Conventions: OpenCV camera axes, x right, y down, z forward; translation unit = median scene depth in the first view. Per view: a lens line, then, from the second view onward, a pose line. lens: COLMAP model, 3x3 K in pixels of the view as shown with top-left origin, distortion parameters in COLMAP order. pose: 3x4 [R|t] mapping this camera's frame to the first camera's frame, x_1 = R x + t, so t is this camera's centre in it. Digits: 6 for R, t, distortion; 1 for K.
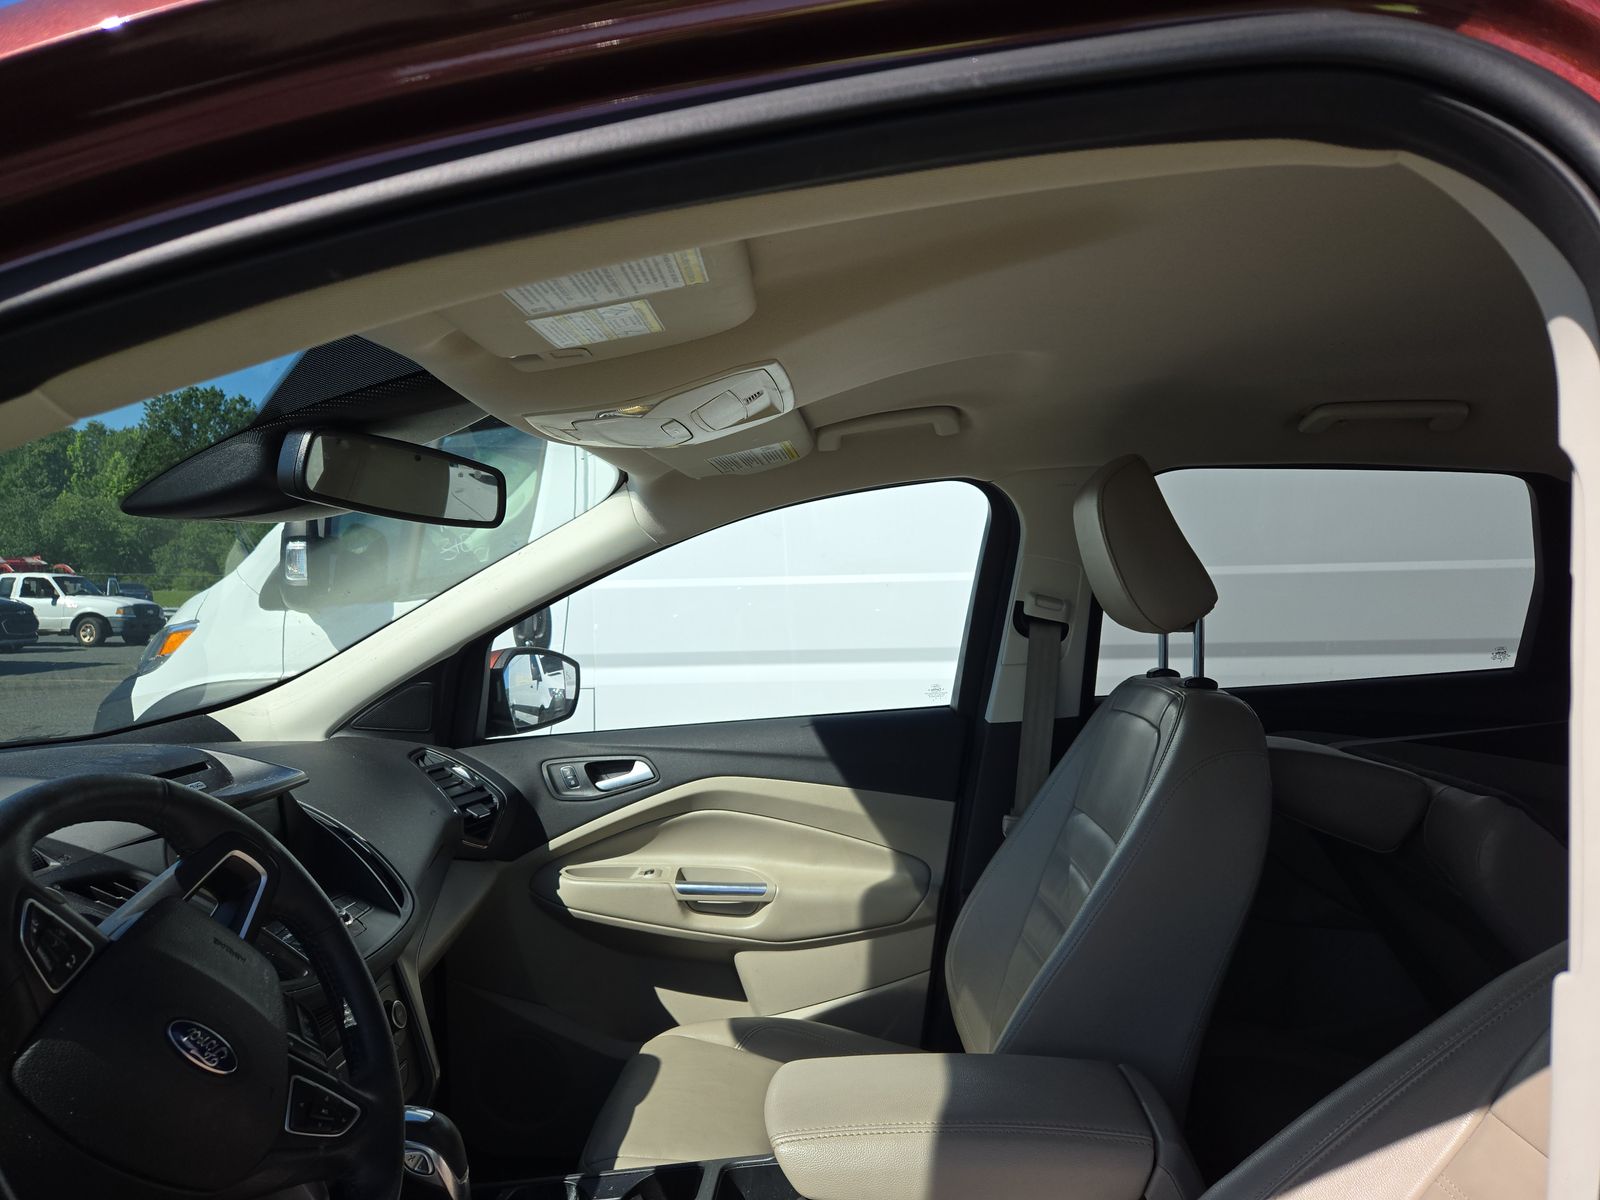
lens RADIAL K [[1100.8, 0, 806.7], [0, 1100.8, 601.5], [0, 0, 1]] dist [0.135475, -0.160585]
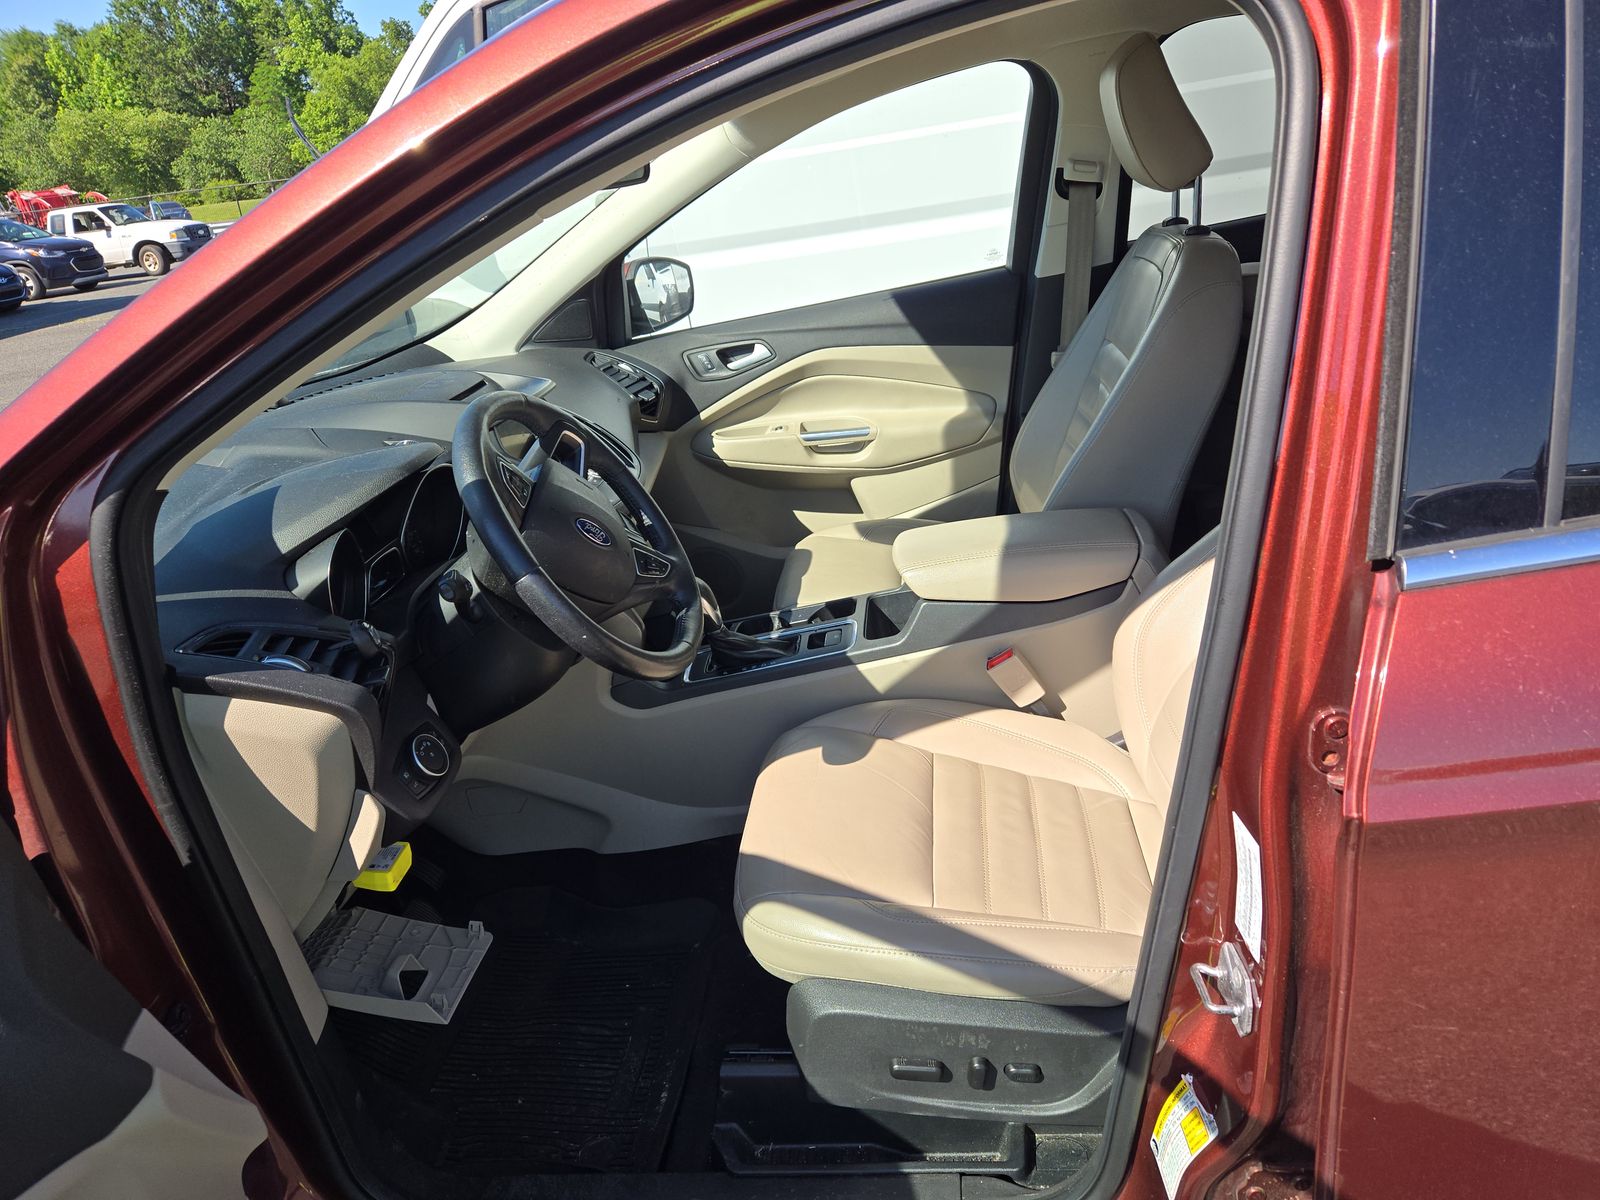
lens RADIAL K [[1062.5, 0, 802.8], [0, 1062.5, 589.5], [0, 0, 1]] dist [0.057189, -0.051468]
pose [[0.990700, -0.097988, -0.094406, -0.014811], [0.126548, 0.918481, 0.374671, -0.048872], [0.049996, -0.383134, 0.922339, -0.231667]]
